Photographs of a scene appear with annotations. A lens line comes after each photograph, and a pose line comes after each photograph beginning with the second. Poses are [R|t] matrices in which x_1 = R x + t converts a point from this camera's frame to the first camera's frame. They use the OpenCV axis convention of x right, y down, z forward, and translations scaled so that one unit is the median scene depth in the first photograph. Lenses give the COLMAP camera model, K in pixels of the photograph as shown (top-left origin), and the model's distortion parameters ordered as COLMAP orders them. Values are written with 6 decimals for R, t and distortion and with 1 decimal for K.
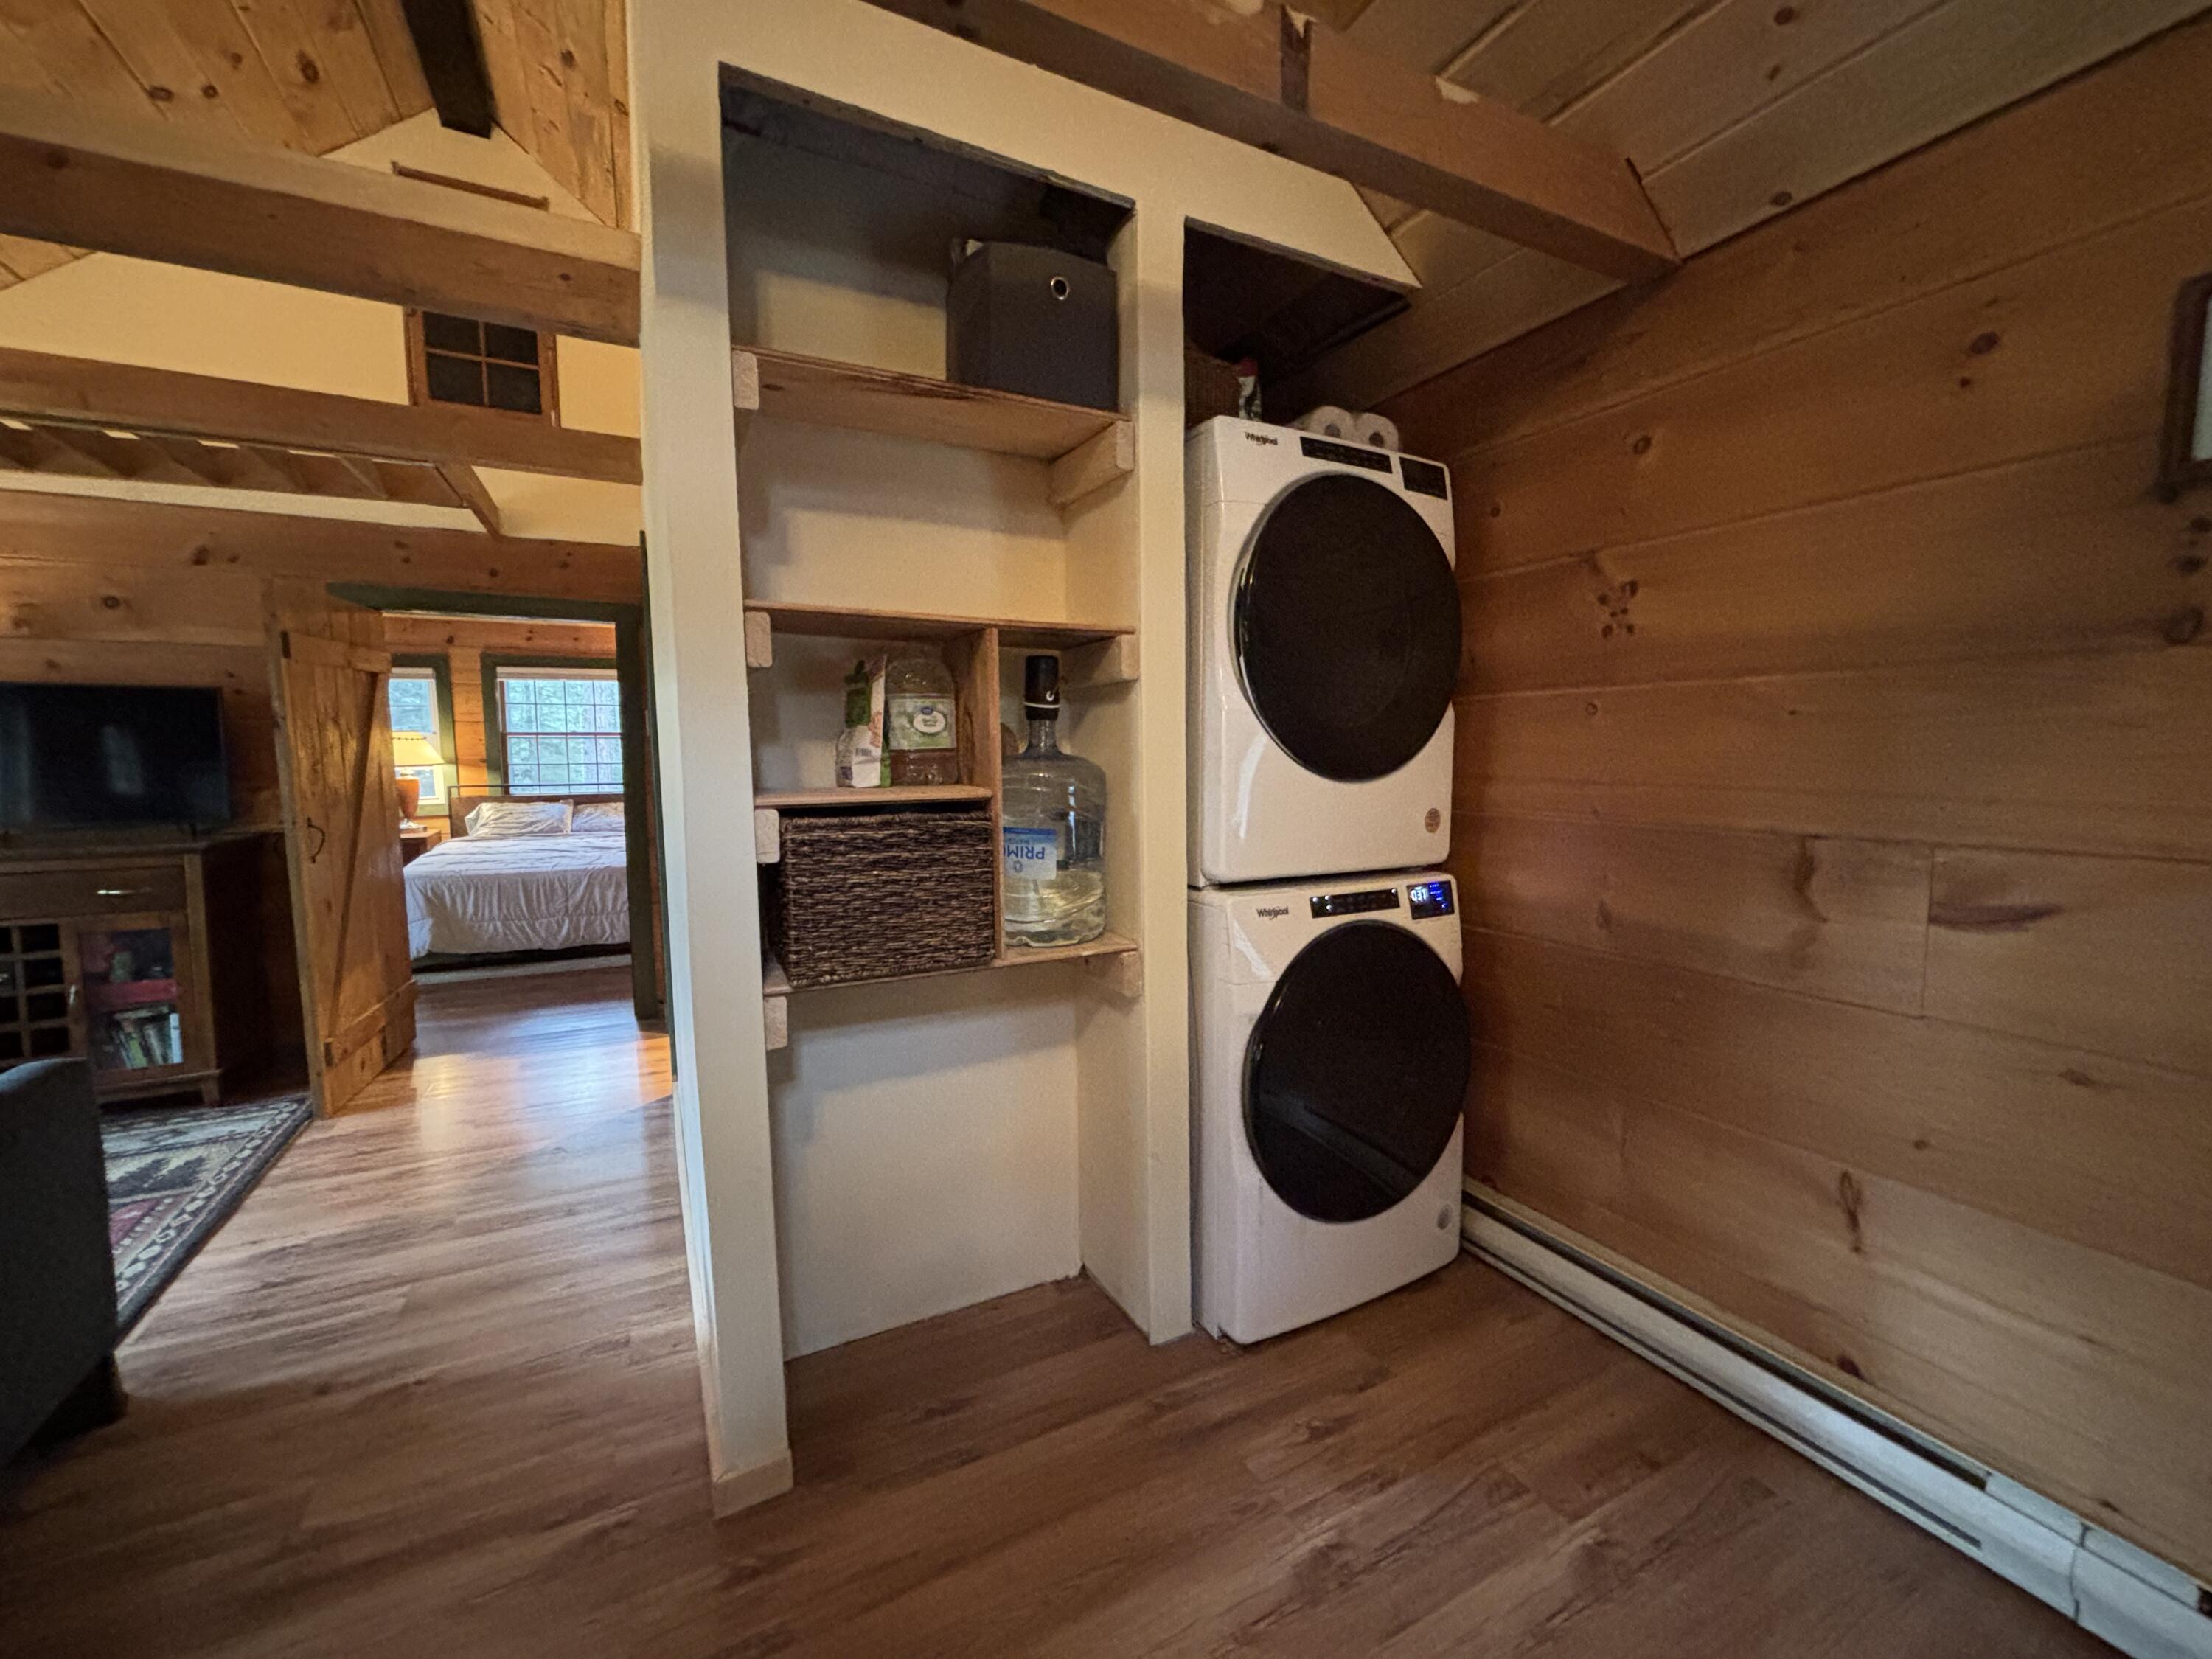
lens RADIAL K [[893.5, 0, 1112.0], [0, 893.5, 823.4], [0, 0, 1]] dist [-0.002201, 0.001426]
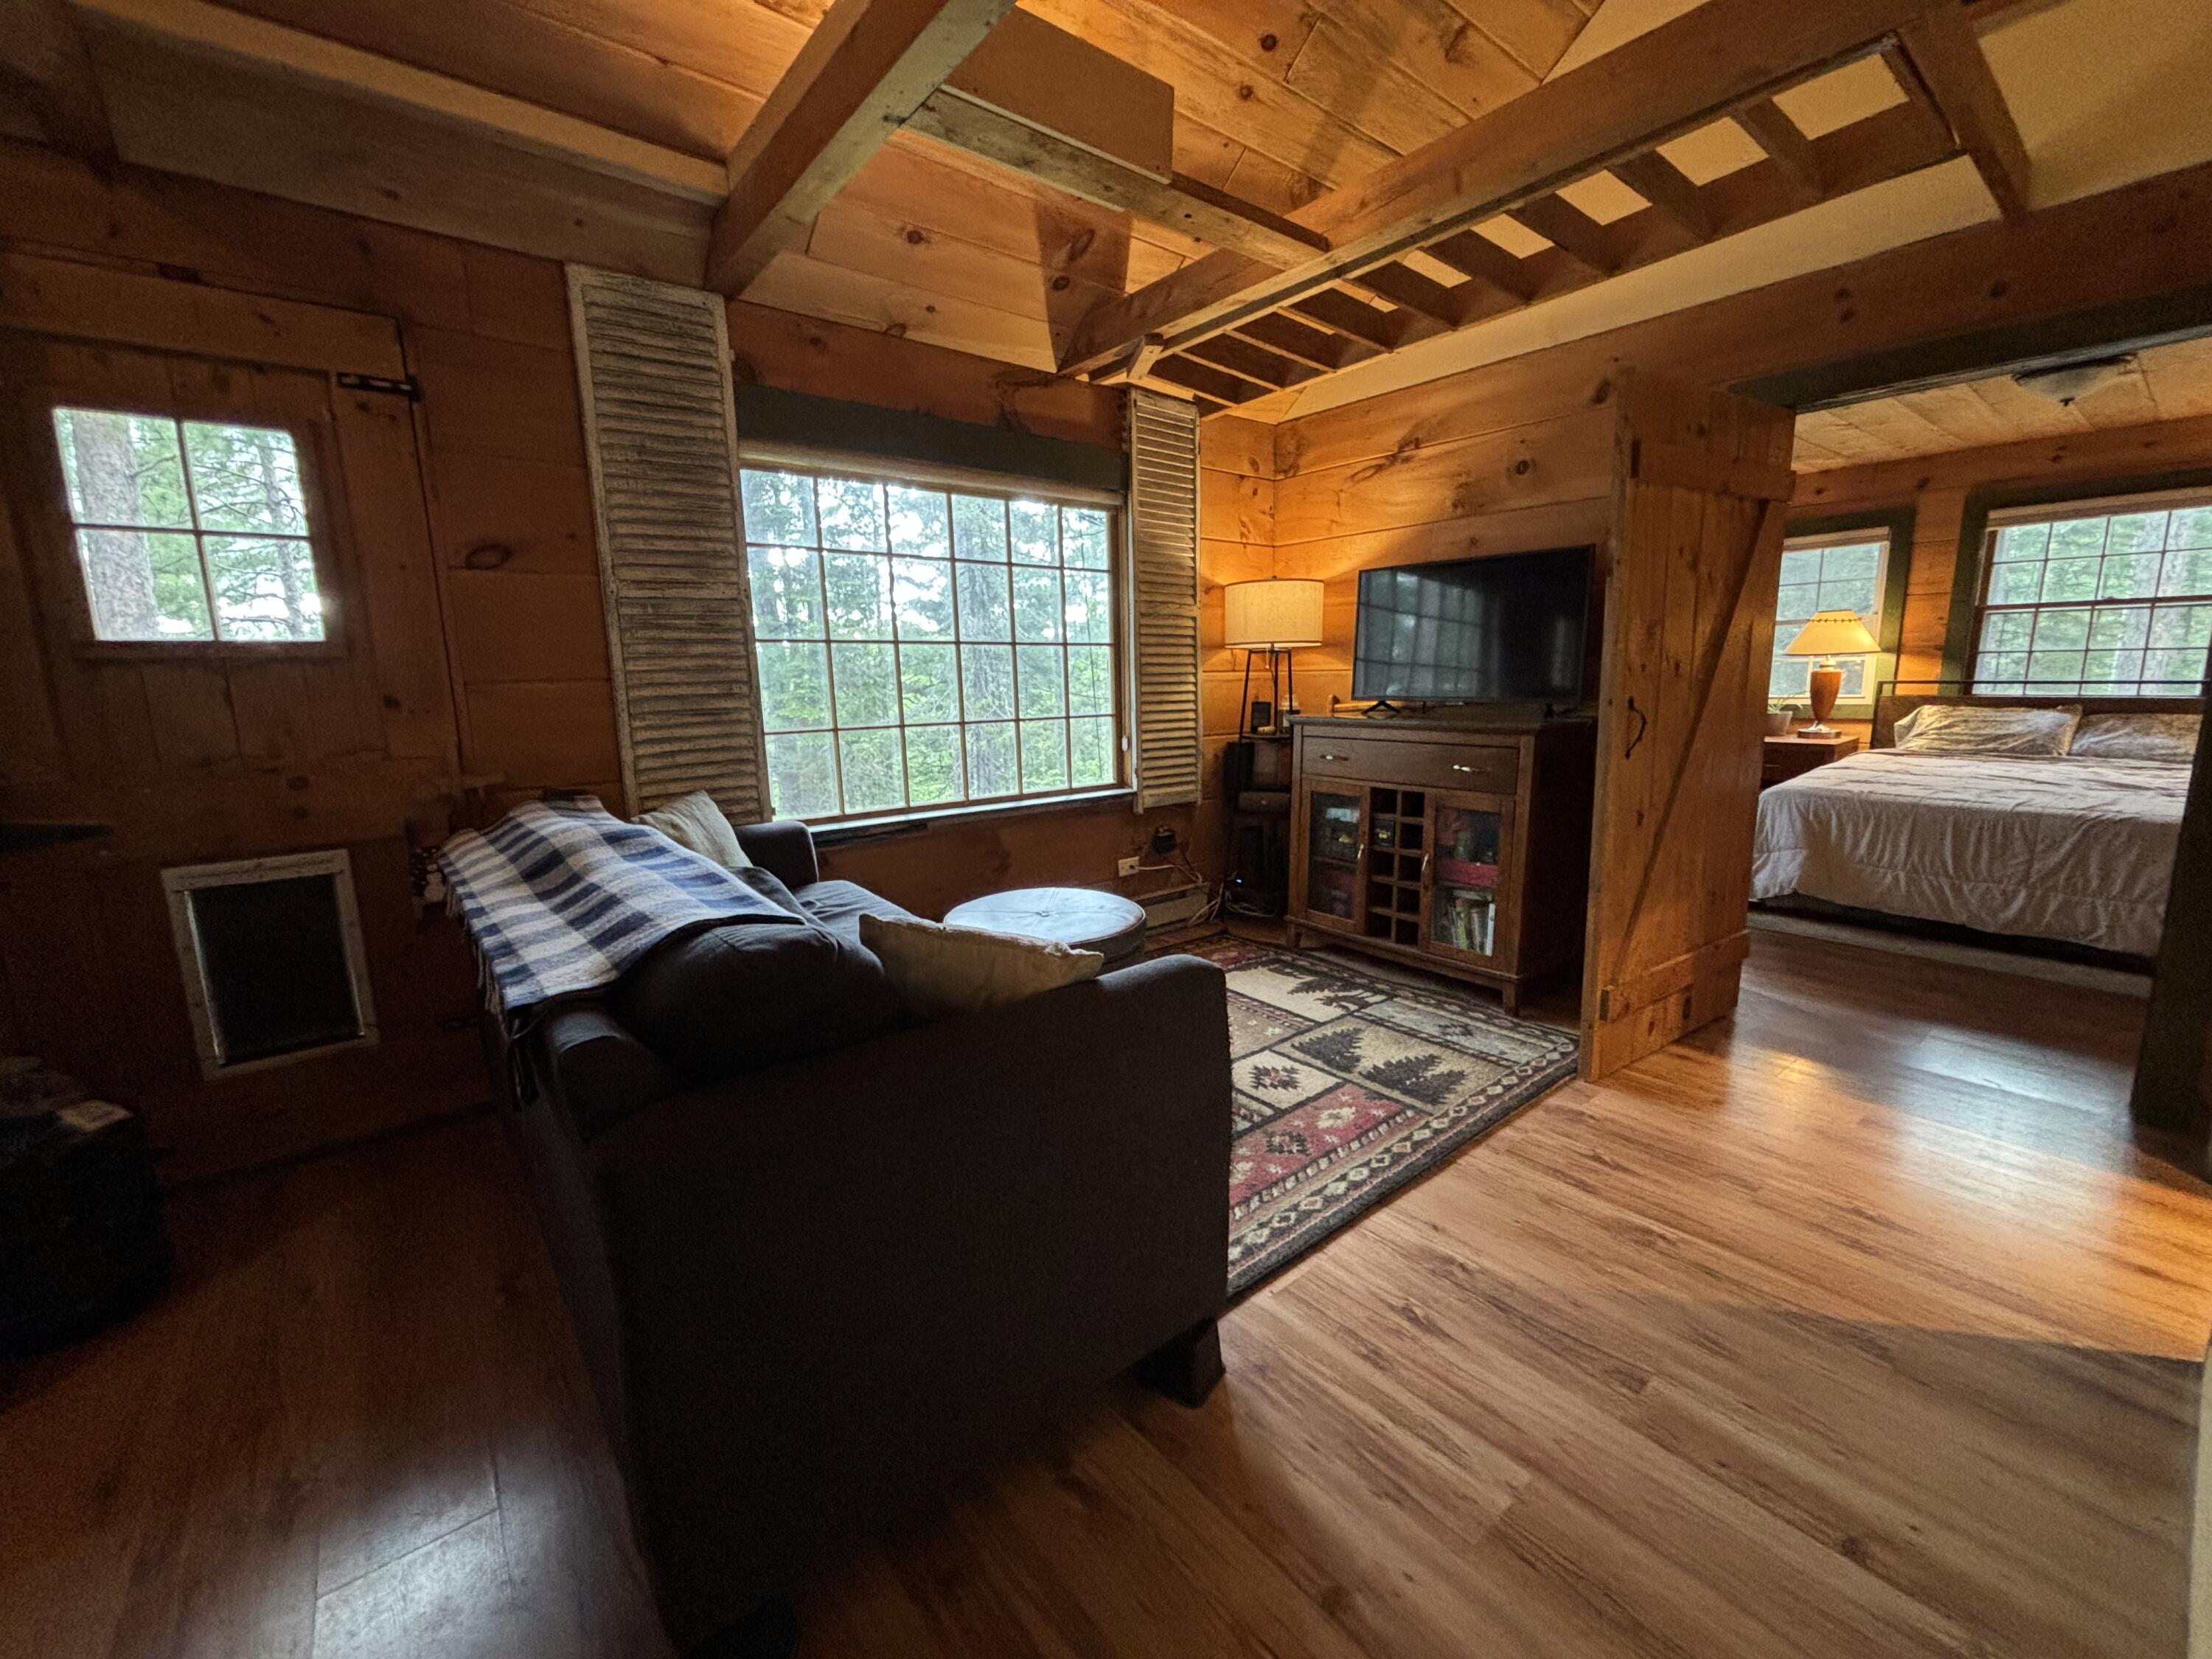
lens RADIAL K [[893.5, 0, 1100.0], [0, 893.5, 825.8], [0, 0, 1]] dist [-0.002201, 0.001426]
pose [[0.195623, 0.164499, -0.966784, -0.234155], [-0.065999, 0.985805, 0.154380, 0.013855], [0.978456, 0.033607, 0.203703, 0.399638]]
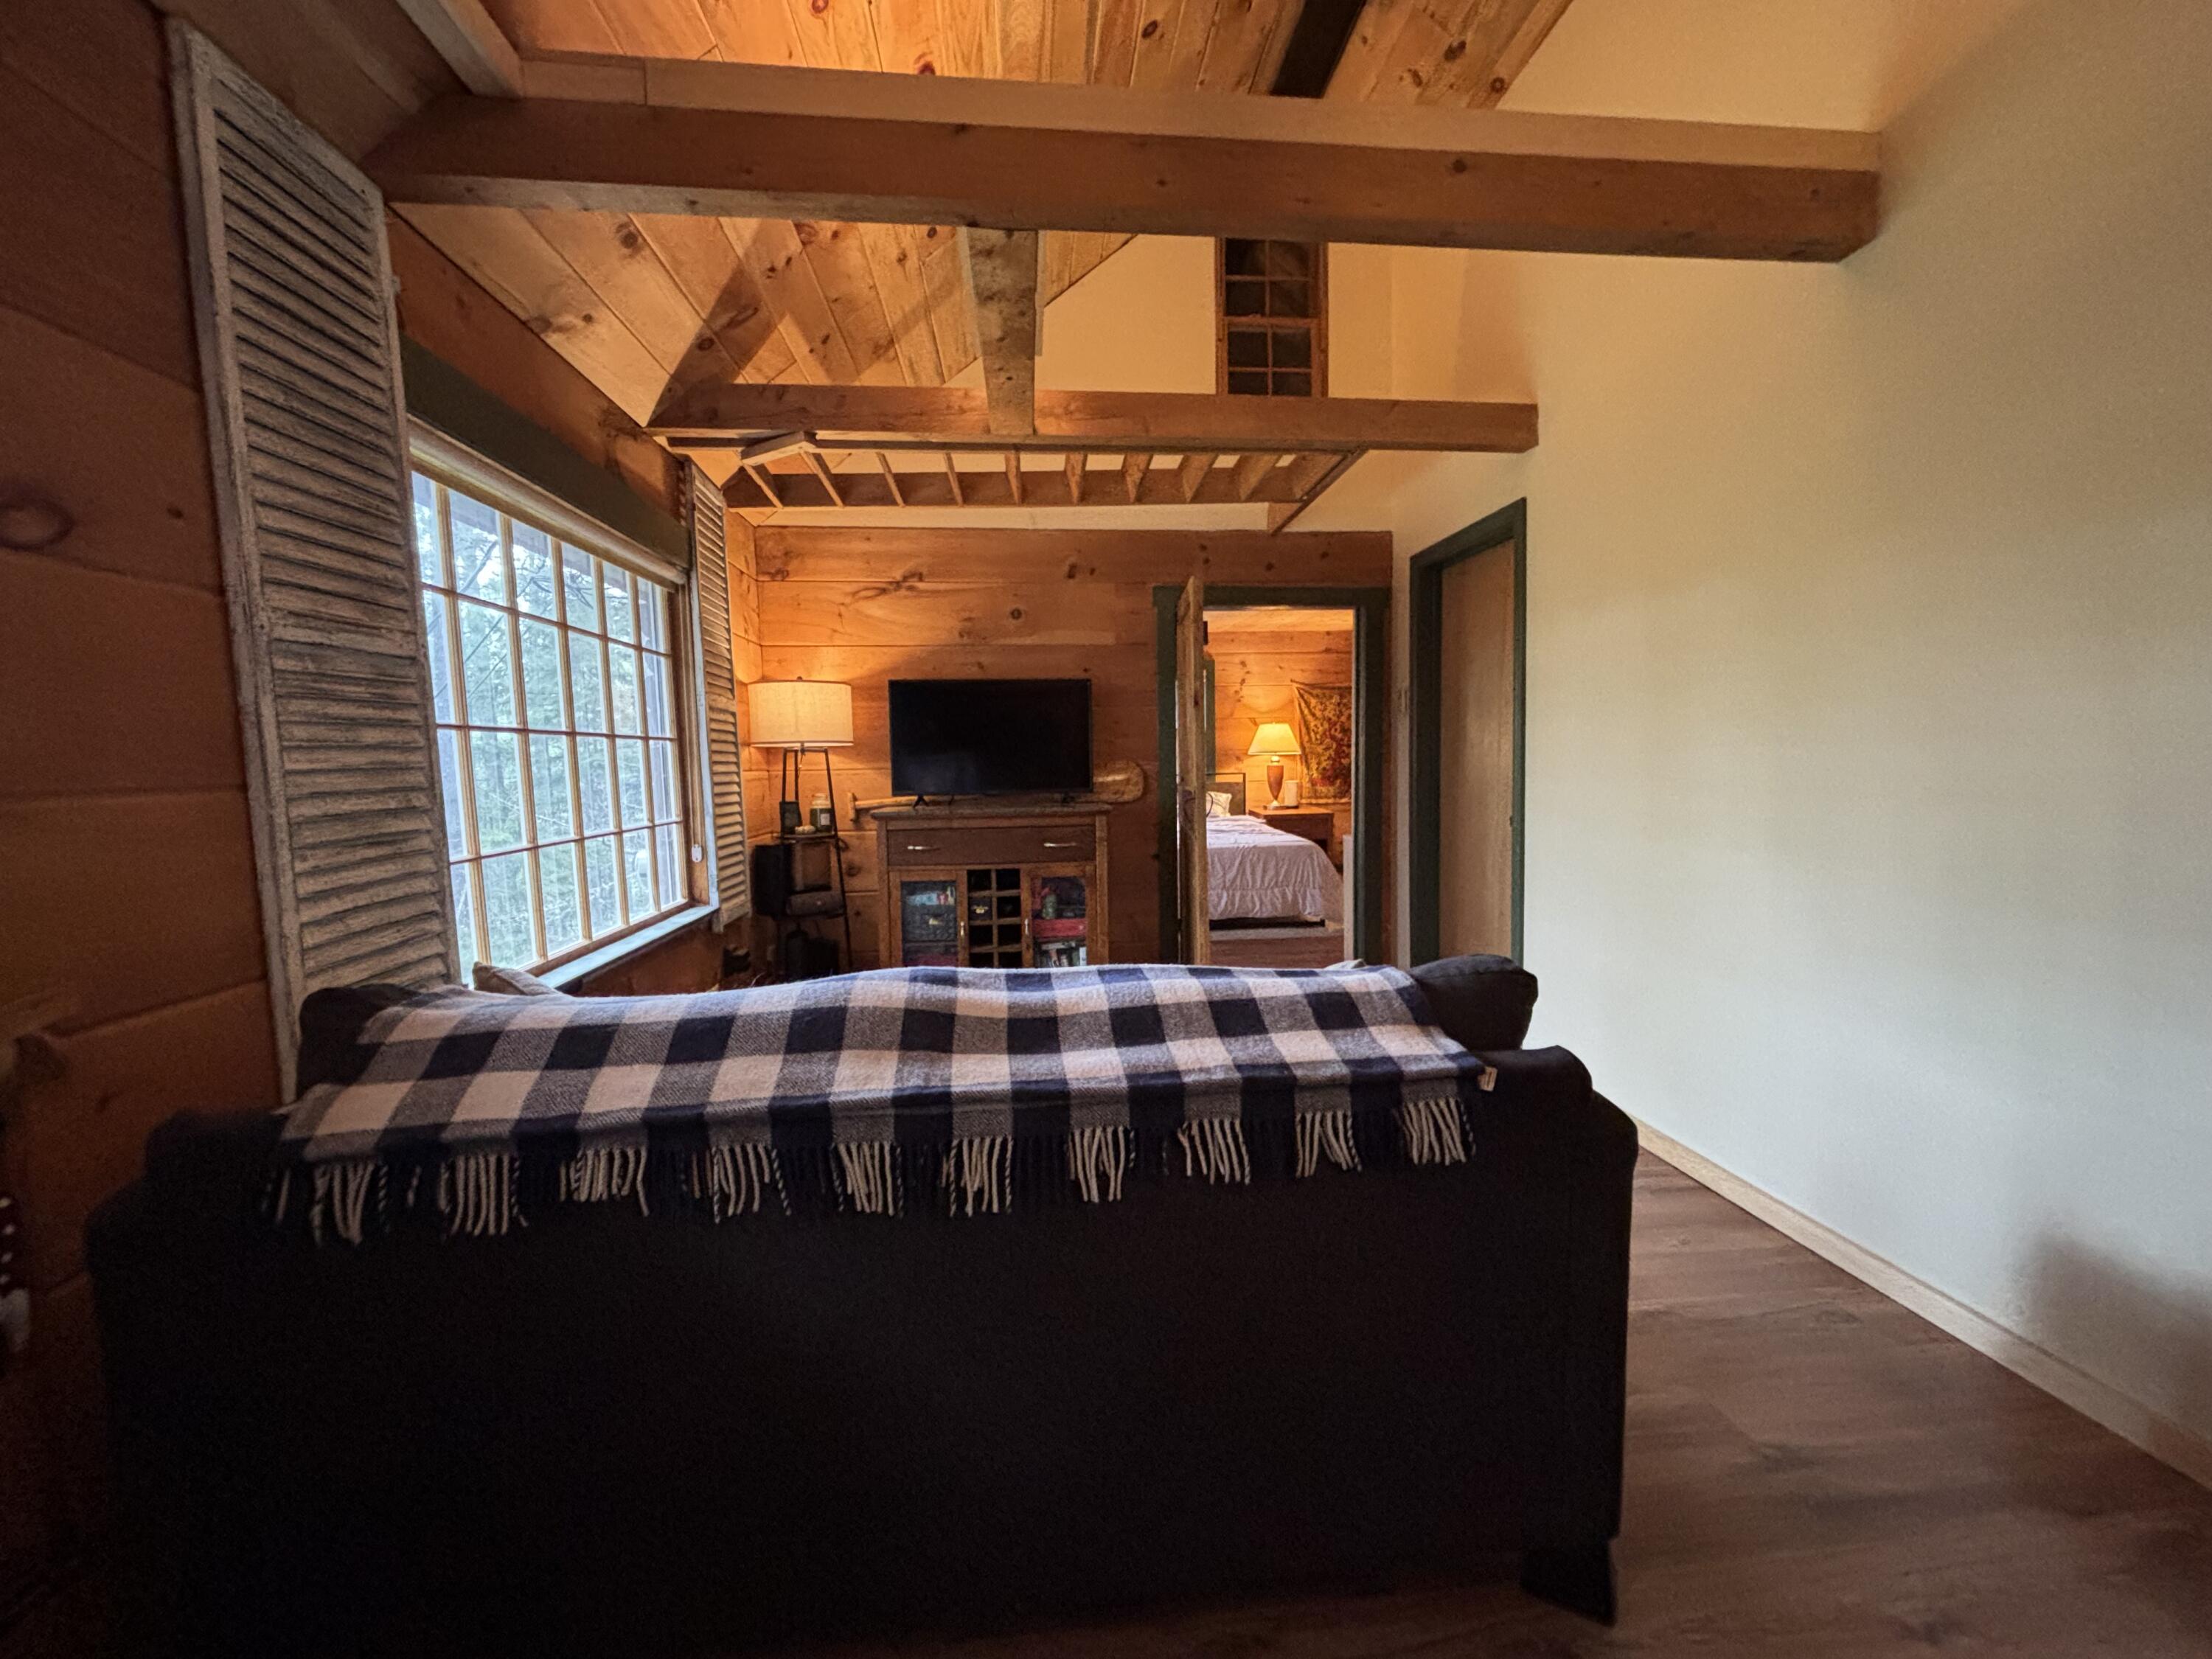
lens RADIAL K [[893.5, 0, 1098.9], [0, 893.5, 832.3], [0, 0, 1]] dist [-0.002201, 0.001426]
pose [[0.926307, 0.015706, -0.376443, -0.577019], [-0.014598, 0.999877, 0.005796, 0.049732], [0.376487, 0.000126, 0.926422, -0.108842]]
